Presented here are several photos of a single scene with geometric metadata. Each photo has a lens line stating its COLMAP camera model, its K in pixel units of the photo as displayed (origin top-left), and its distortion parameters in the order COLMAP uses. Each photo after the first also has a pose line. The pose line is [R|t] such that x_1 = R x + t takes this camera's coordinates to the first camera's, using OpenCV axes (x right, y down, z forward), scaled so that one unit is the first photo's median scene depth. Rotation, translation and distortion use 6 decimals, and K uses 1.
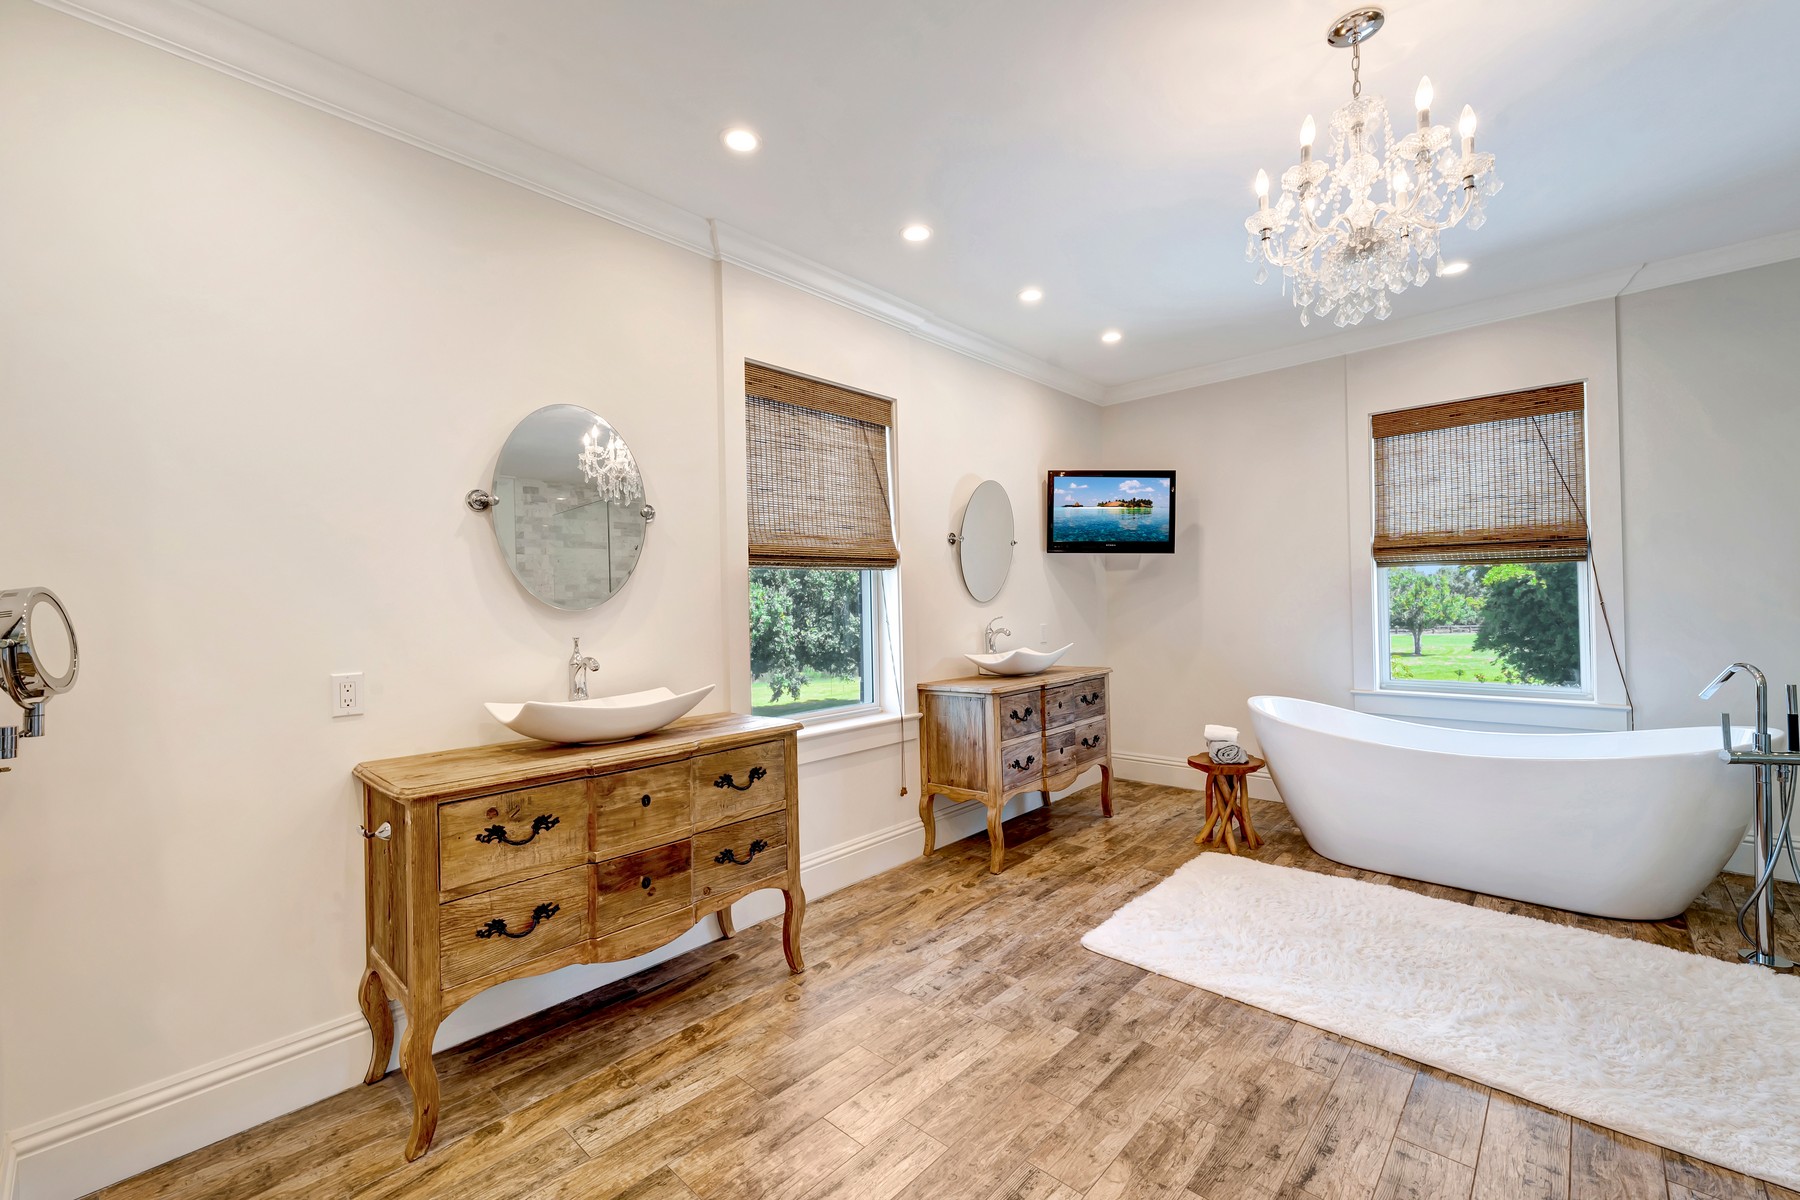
lens RADIAL K [[738.6, 0, 900.0], [0, 738.6, 600.0], [0, 0, 1]] dist [0.001063, 0.000001]
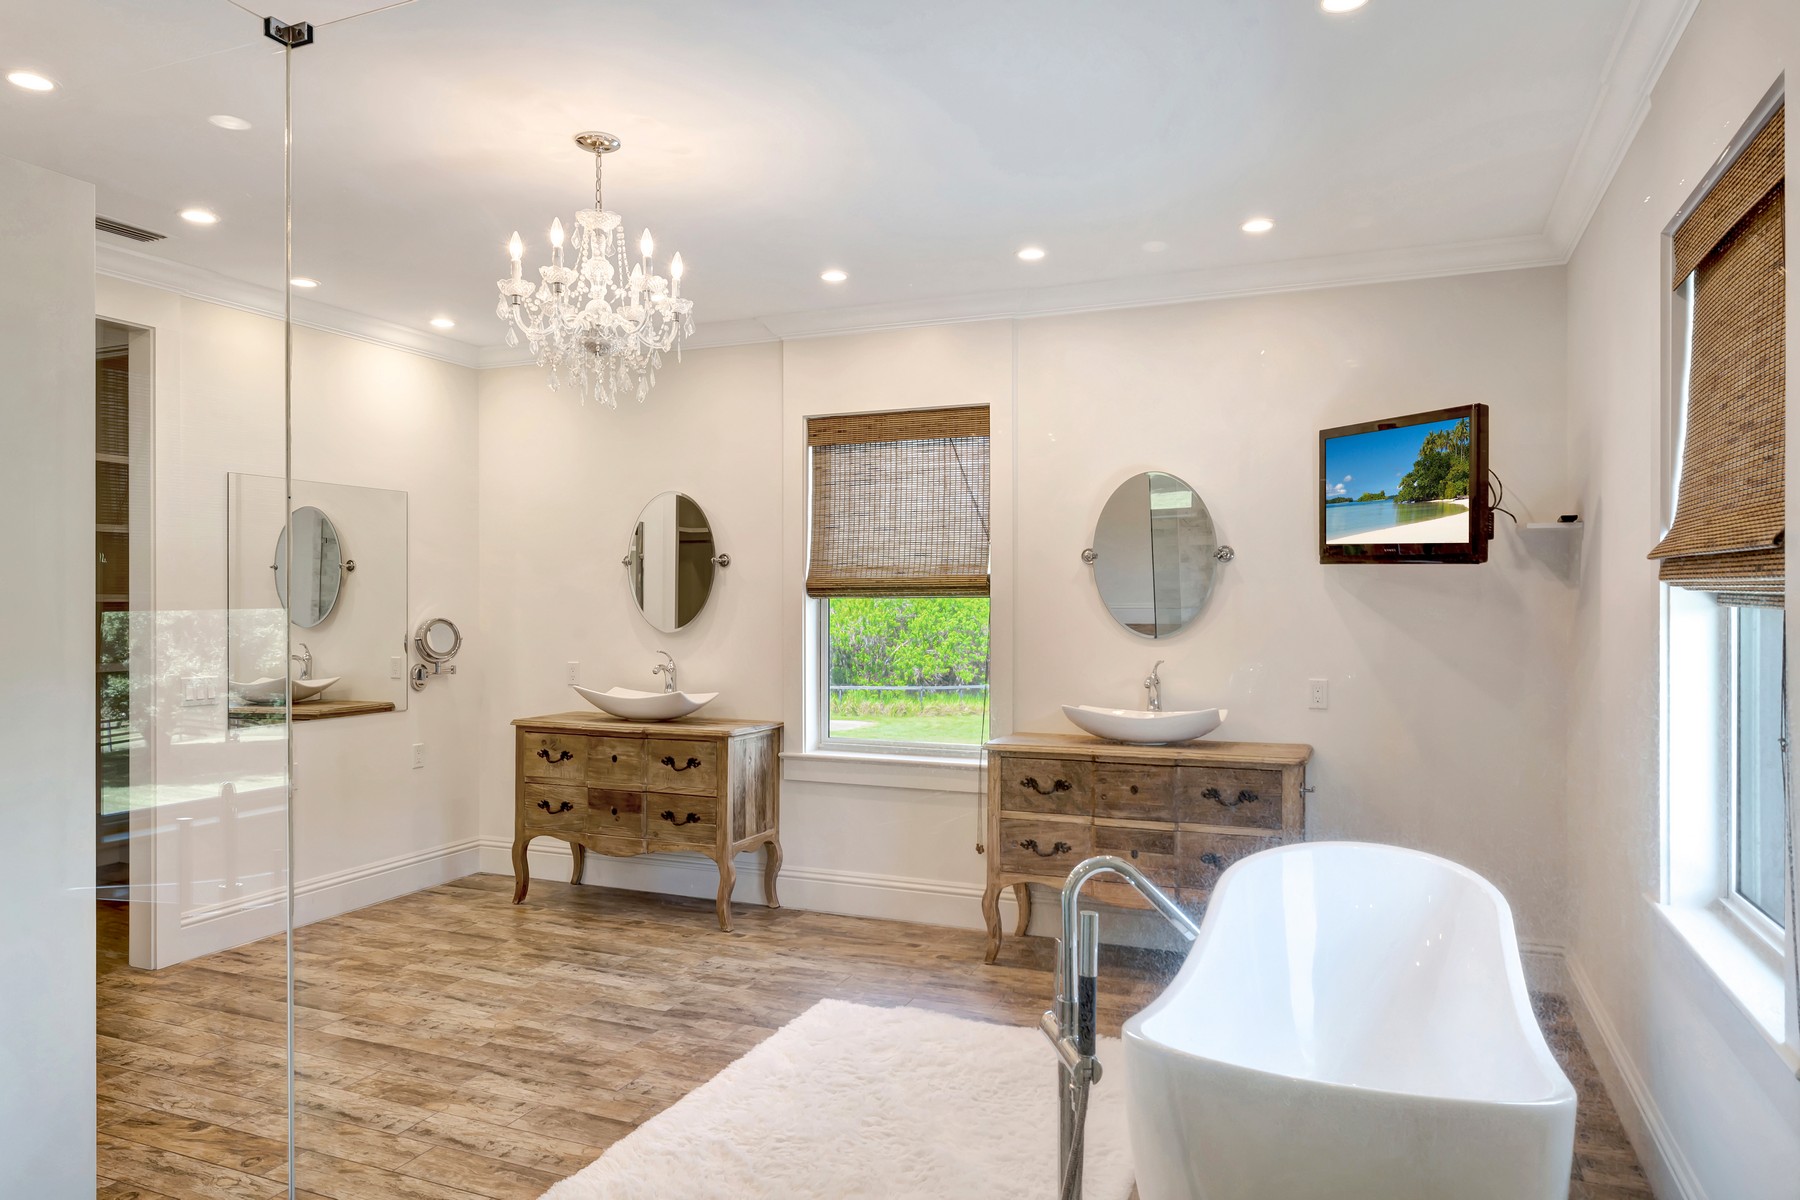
lens RADIAL K [[1151.4, 0, 900.0], [0, 1151.4, 600.0], [0, 0, 1]] dist [-0.003359, -0.001969]
pose [[0.345815, 0.021012, -0.938067, 1.619683], [-0.004234, 0.999774, 0.020833, -0.086632], [0.938293, -0.003232, 0.345826, 0.557306]]
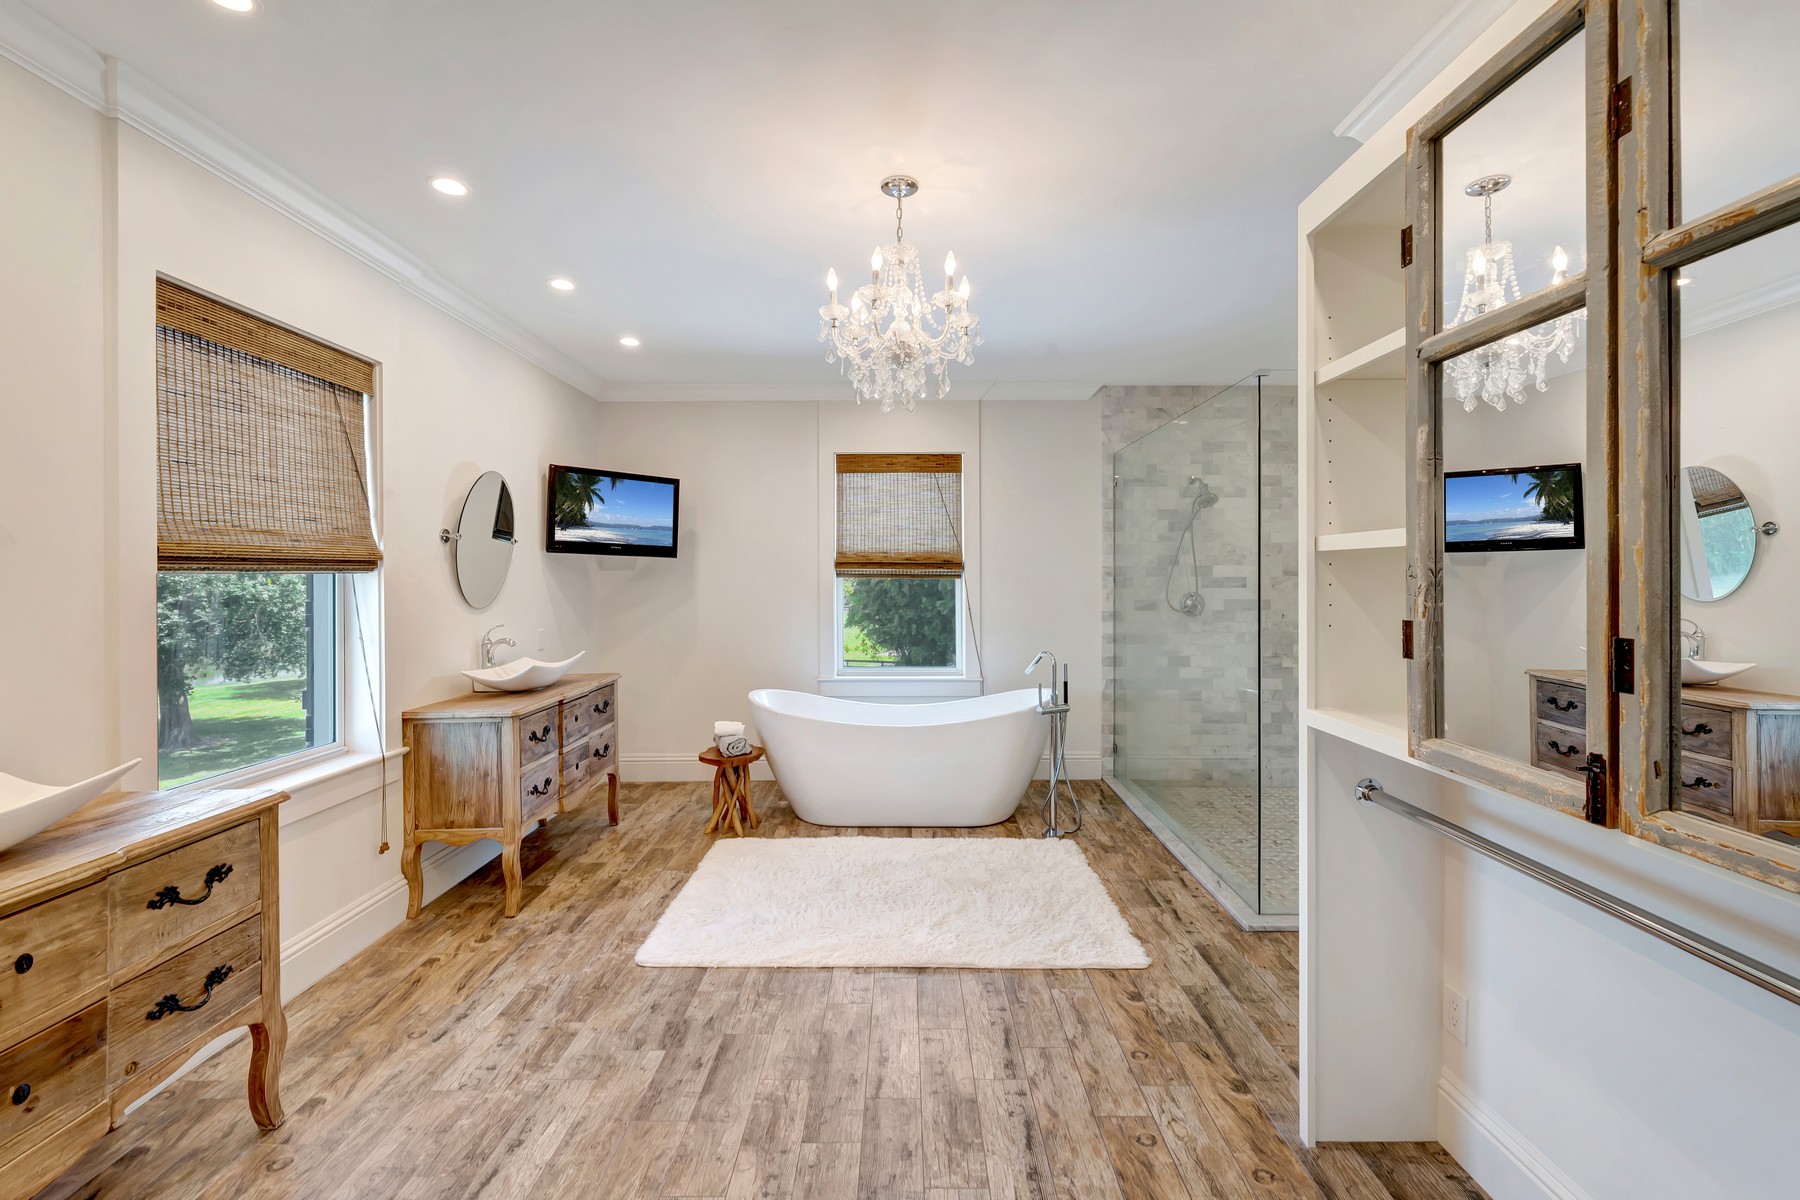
lens RADIAL K [[743.6, 0, 899.7], [0, 743.6, 578.2], [0, 0, 1]] dist [0.000330, -0.000027]
pose [[0.736203, 0.017738, 0.676528, -0.175020], [-0.014886, 0.999839, -0.010016, -0.047580], [-0.676597, -0.002697, 0.736349, 0.020805]]
